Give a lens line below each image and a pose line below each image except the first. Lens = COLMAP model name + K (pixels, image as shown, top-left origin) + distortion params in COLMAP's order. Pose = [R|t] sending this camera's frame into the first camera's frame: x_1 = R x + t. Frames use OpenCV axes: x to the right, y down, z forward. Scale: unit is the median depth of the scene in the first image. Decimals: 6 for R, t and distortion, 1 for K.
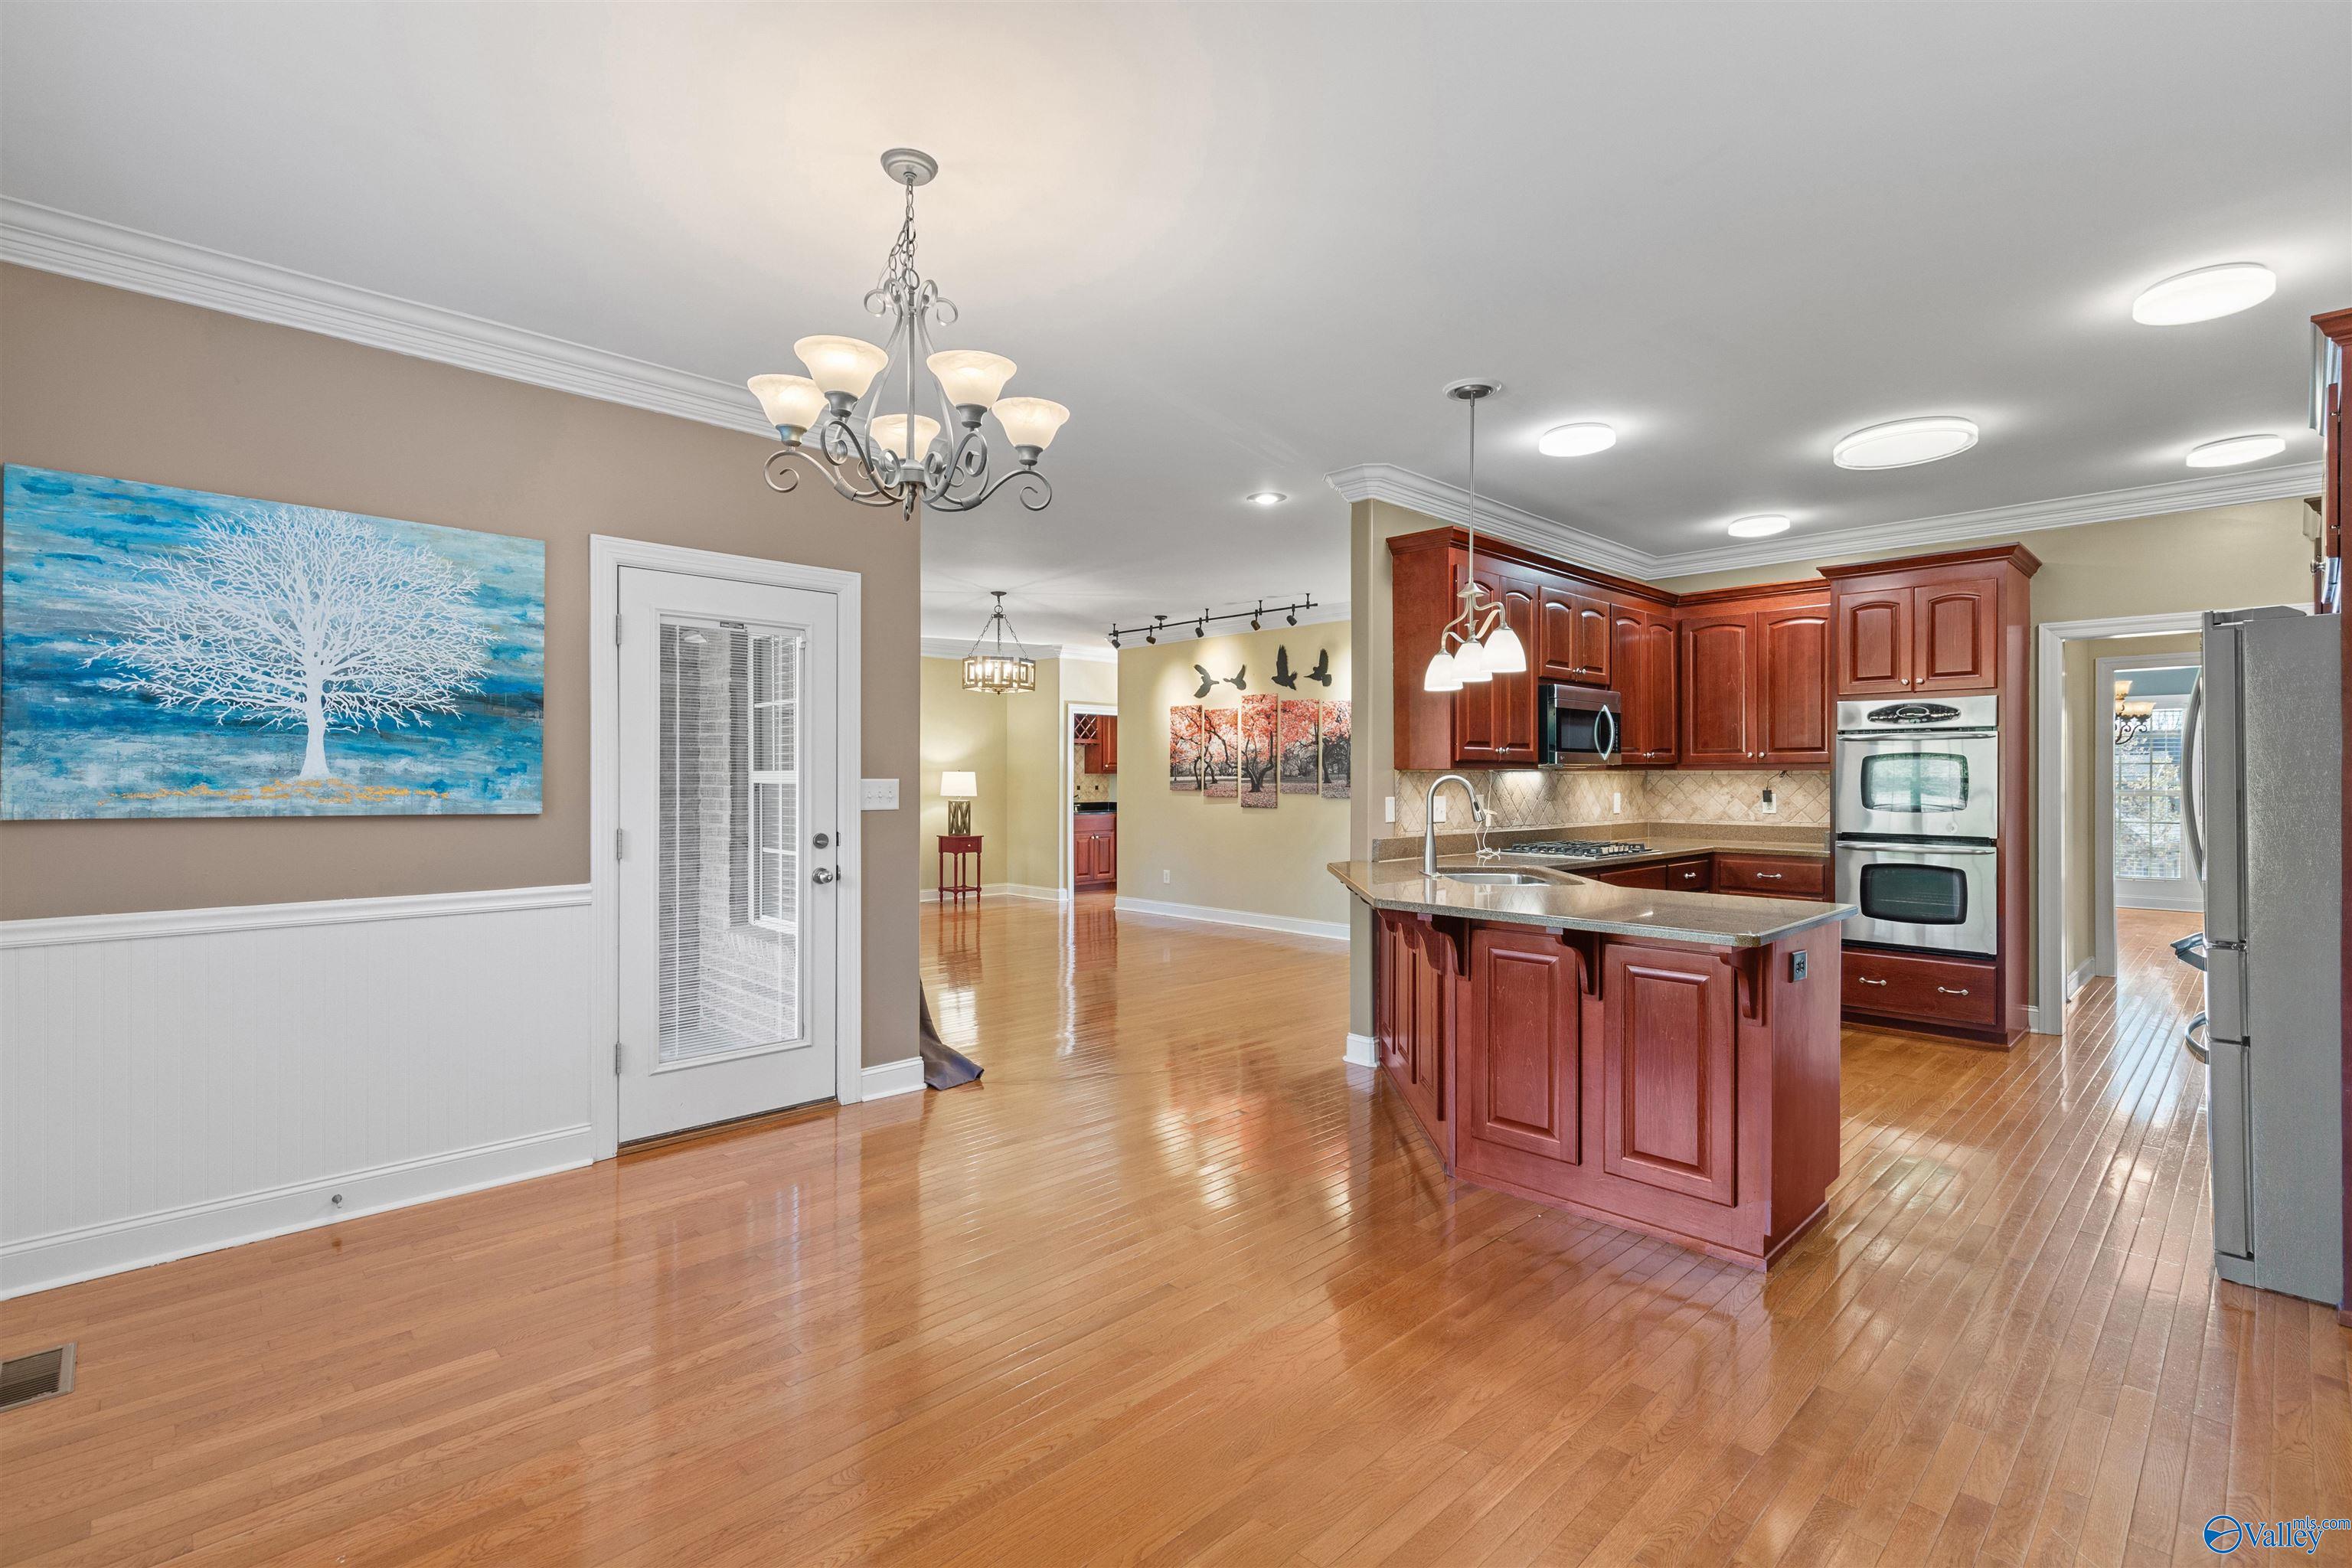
lens RADIAL K [[1064.6, 0, 1176.1], [0, 1064.6, 775.9], [0, 0, 1]] dist [0.000469, 0.000991]
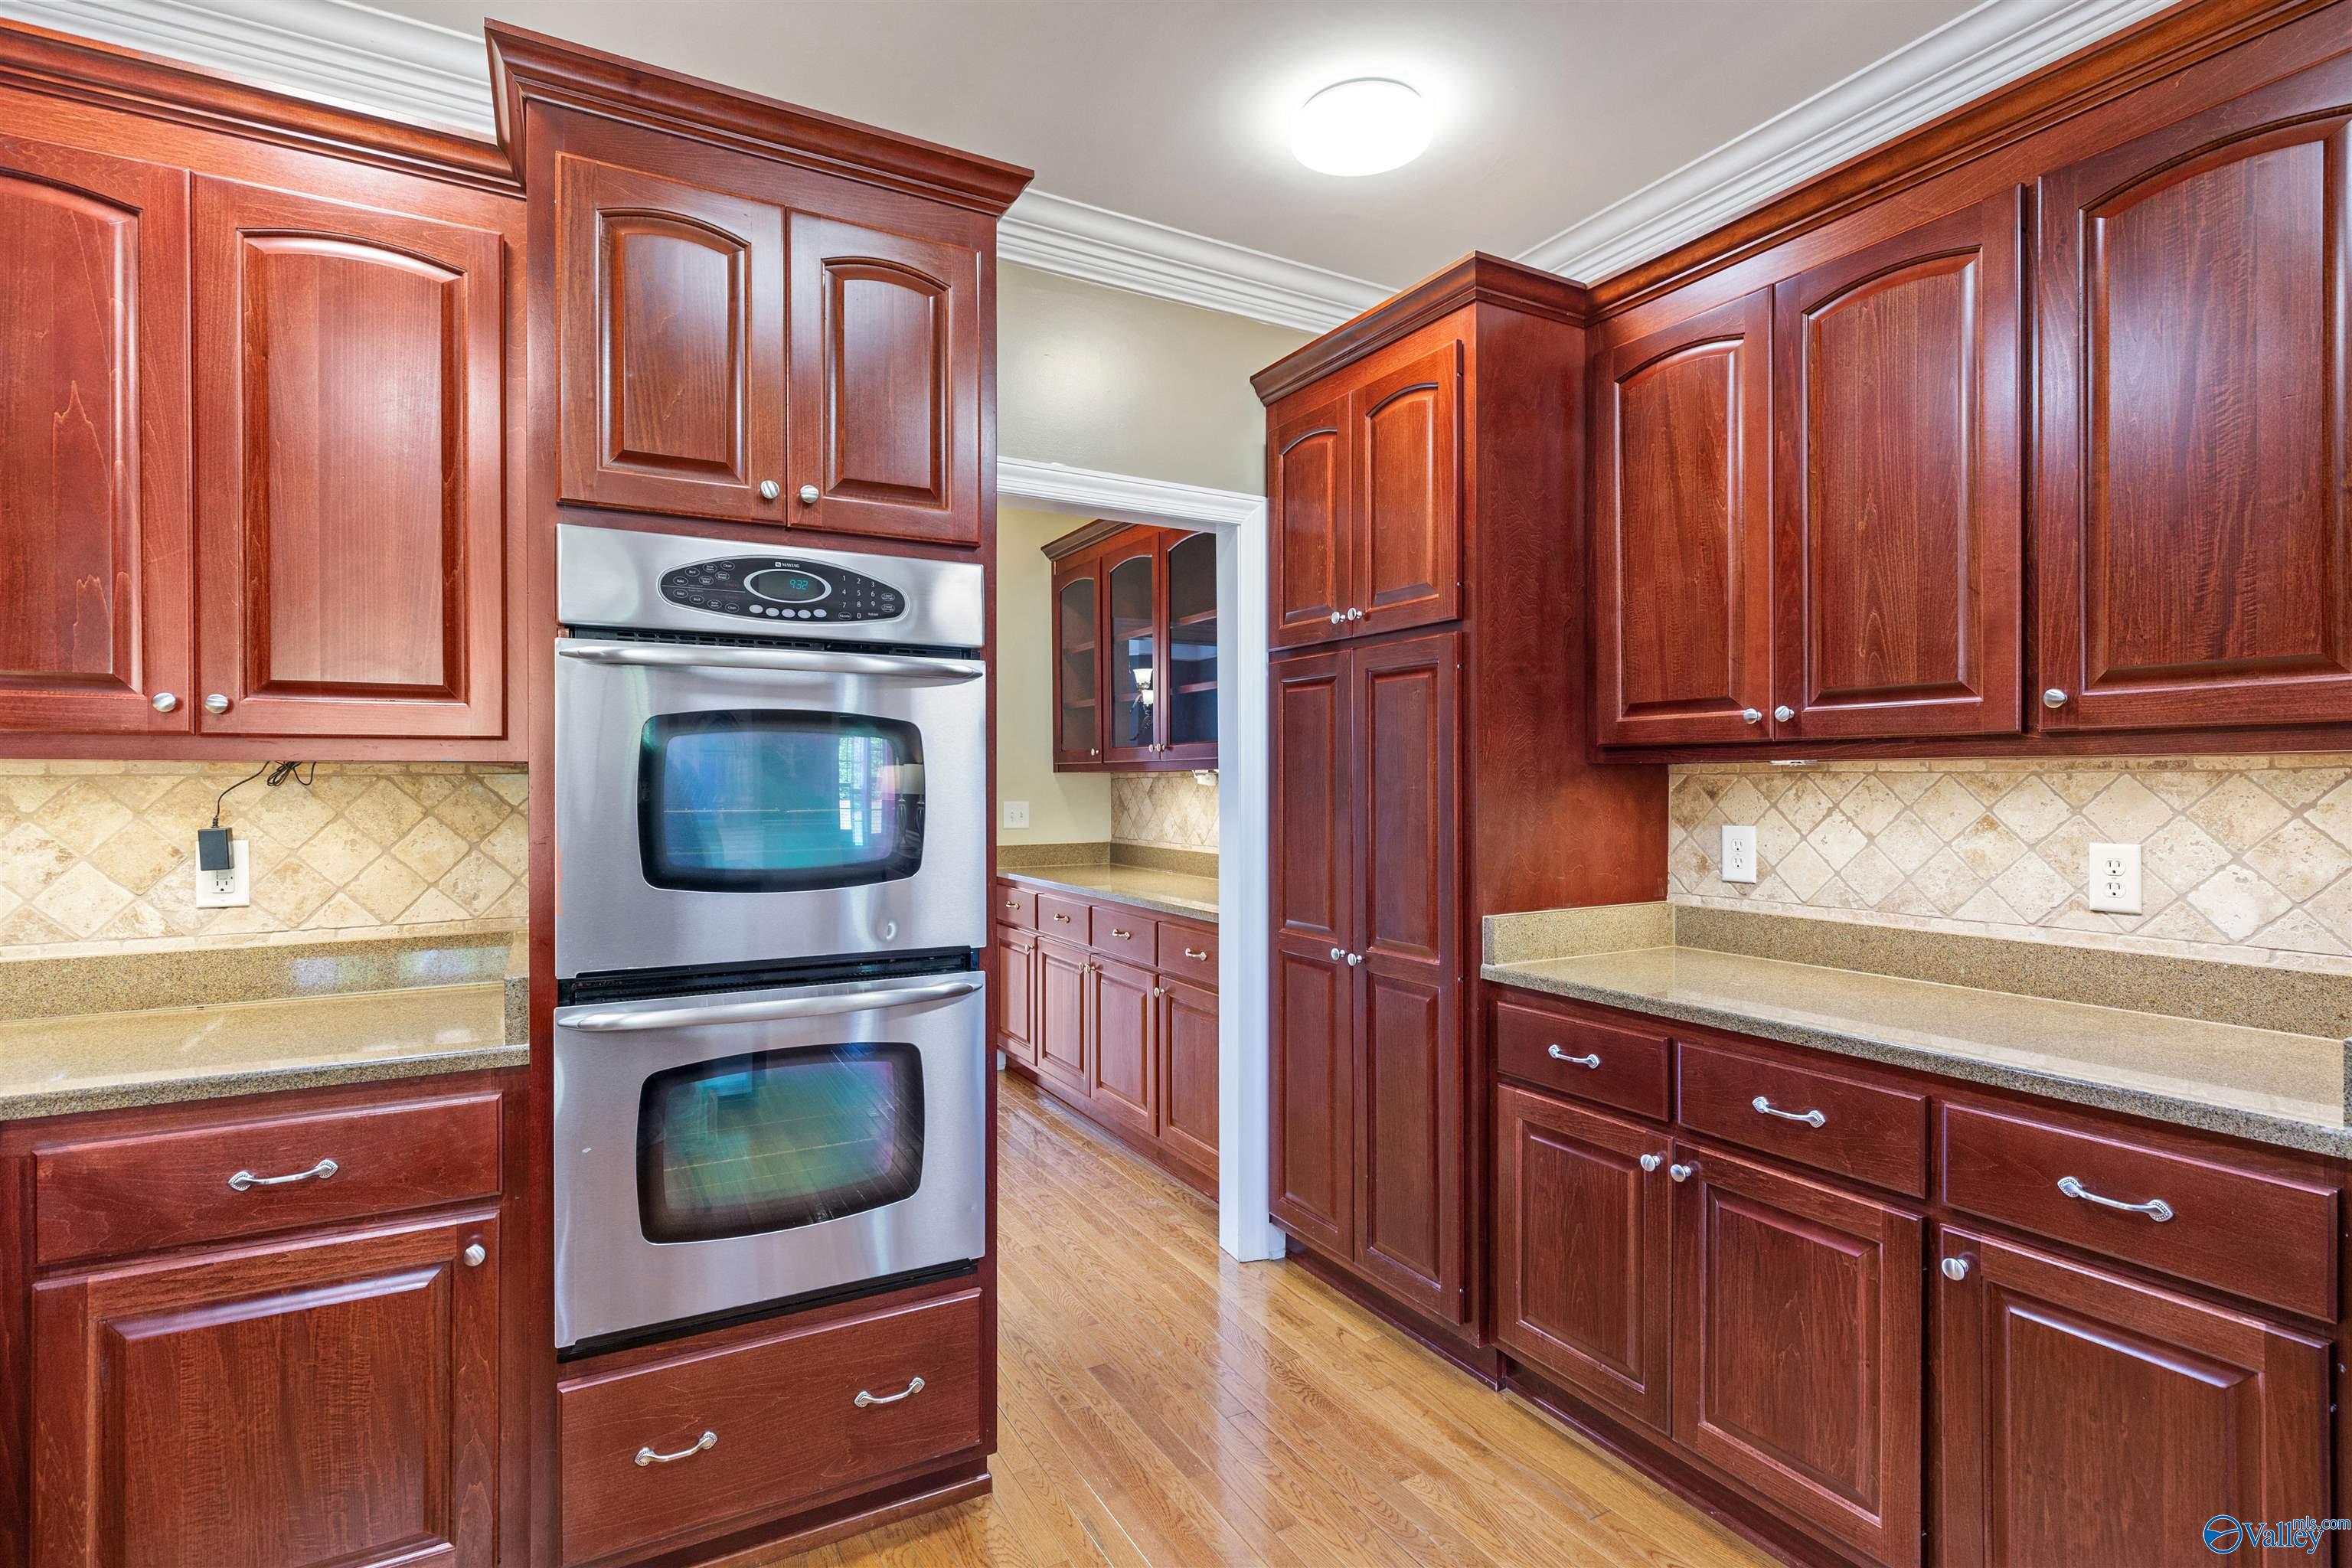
lens RADIAL K [[1116.9, 0, 1163.4], [0, 1116.9, 783.4], [0, 0, 1]] dist [0.003481, 0.000118]
pose [[0.256555, -0.003197, 0.966524, 0.333585], [-0.000633, 0.999994, 0.003475, -0.000559], [-0.966529, -0.001504, 0.256551, 0.688632]]
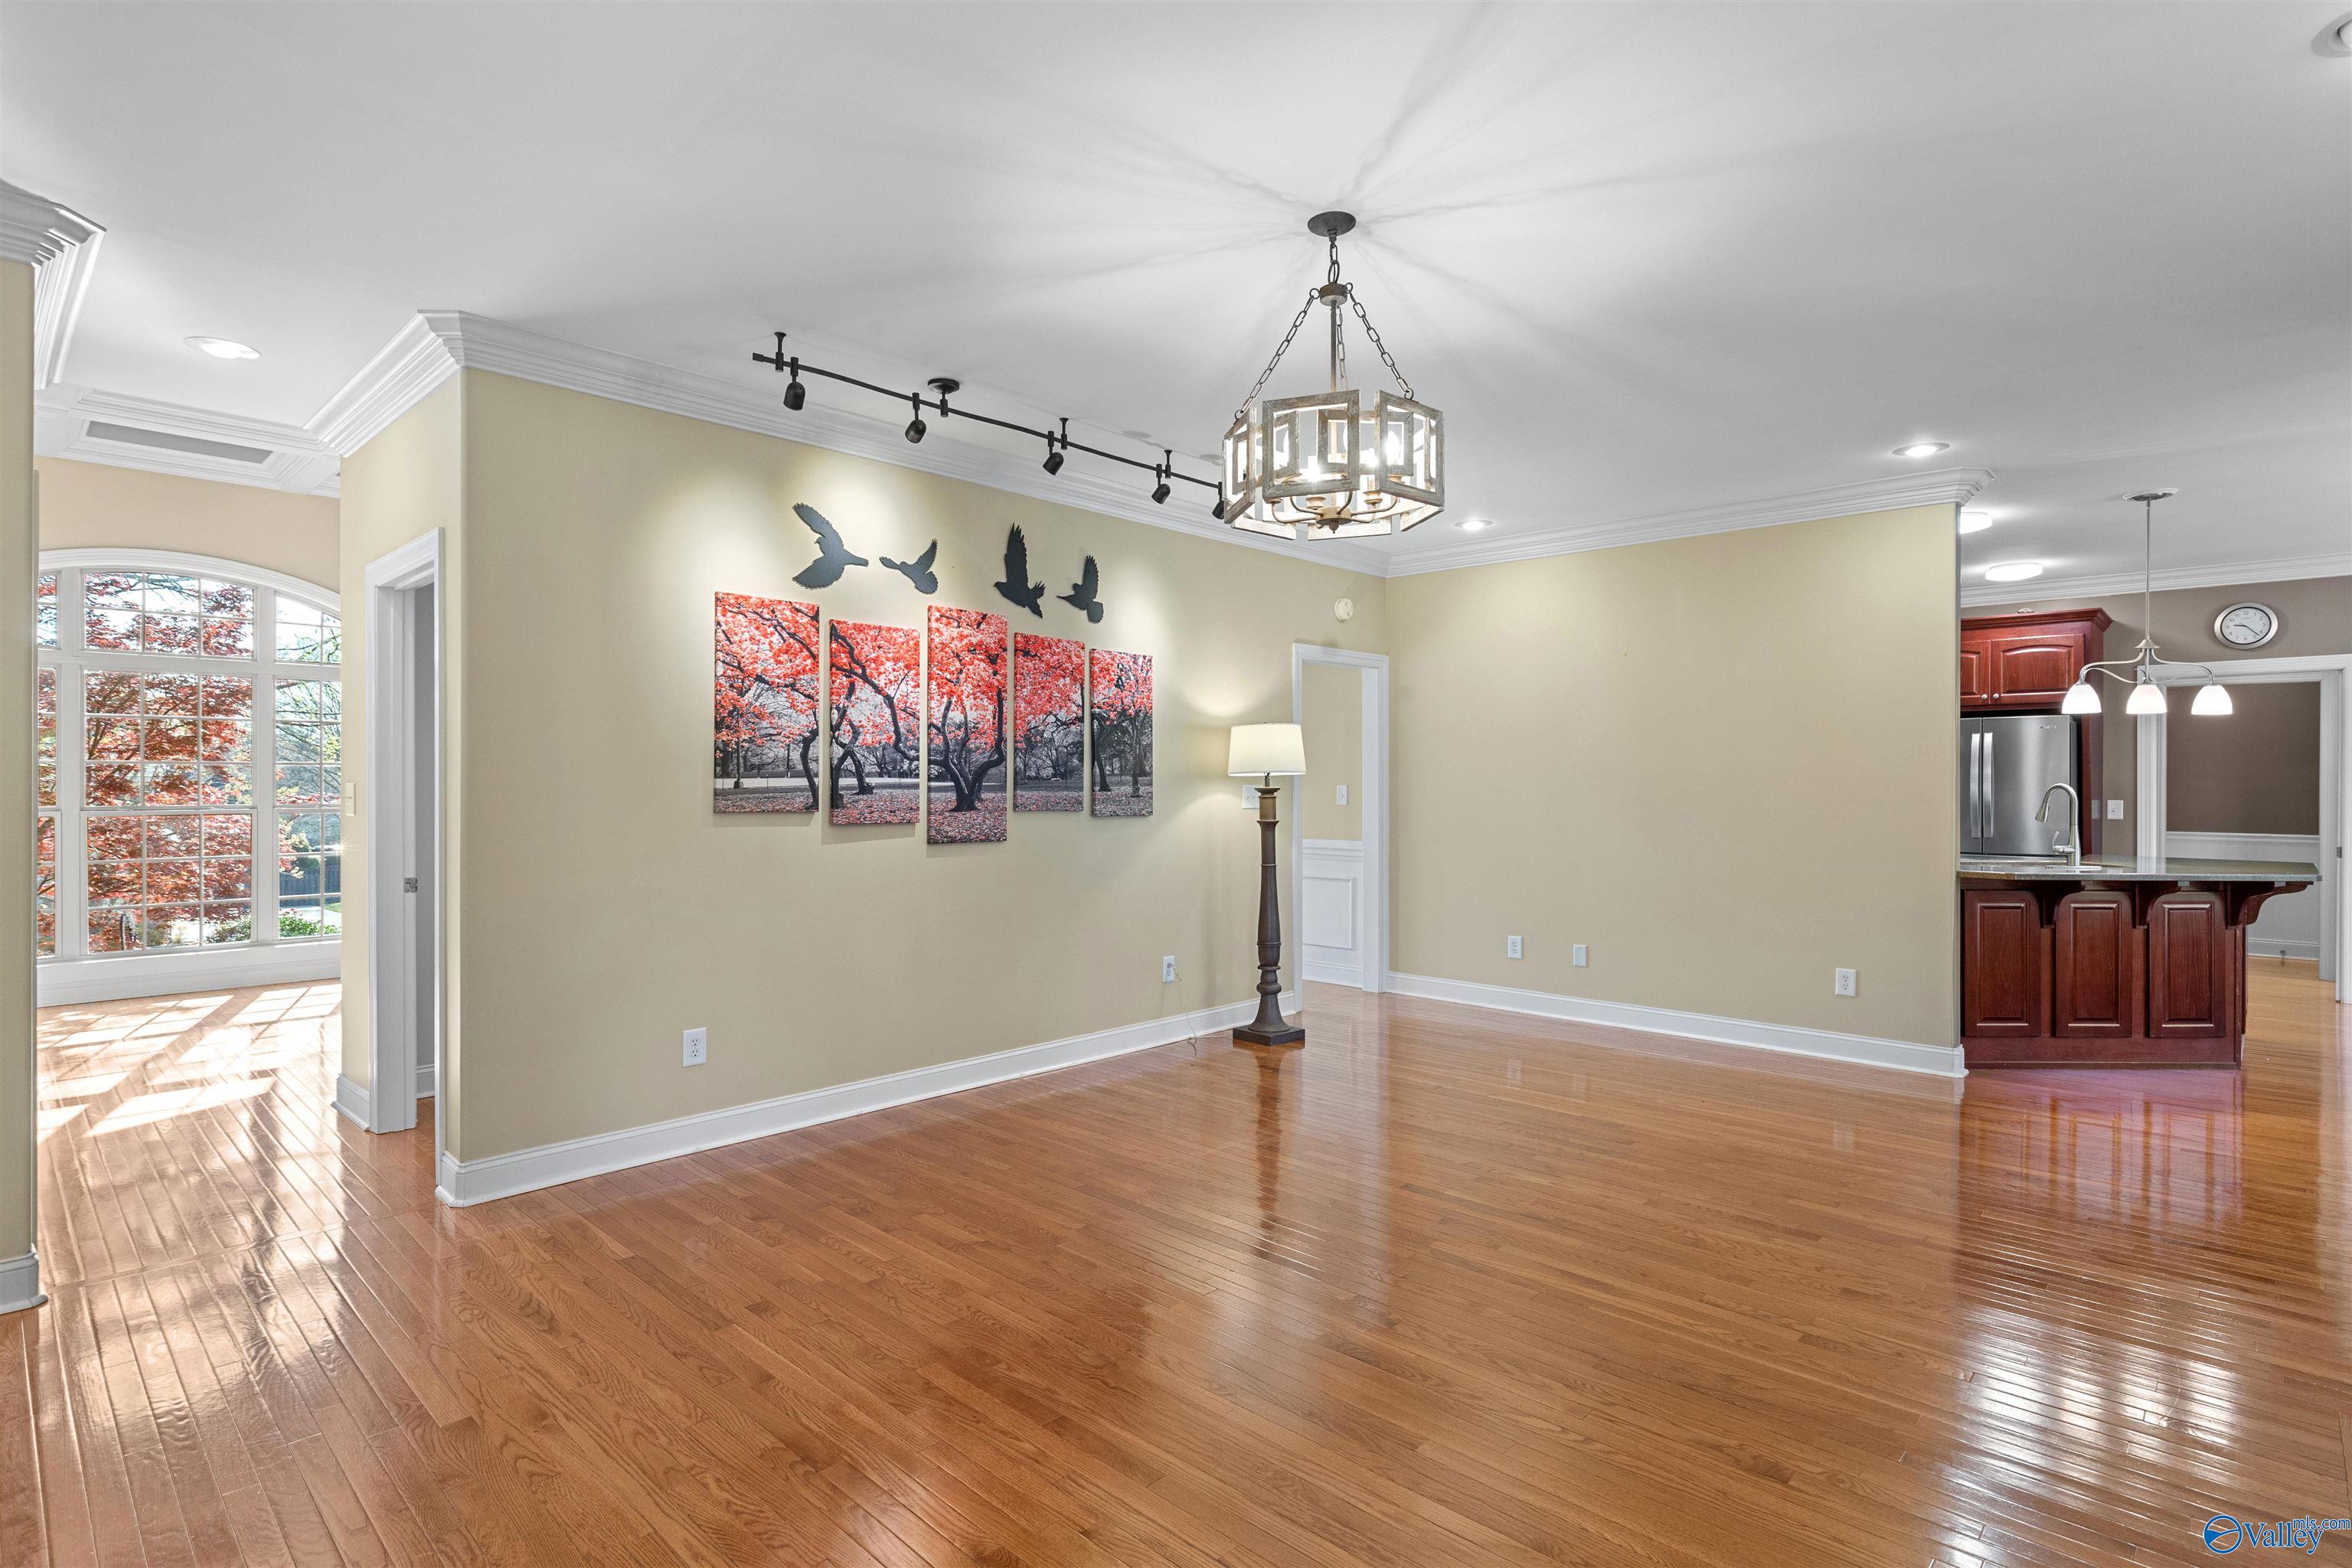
lens RADIAL K [[1159.5, 0, 1176.2], [0, 1159.5, 783.3], [0, 0, 1]] dist [-0.000243, -0.000047]
pose [[-0.043014, -0.001253, 0.999074, -0.703273], [-0.004196, 0.999991, 0.001074, 0.002463], [-0.999066, -0.004146, -0.043019, 1.425658]]
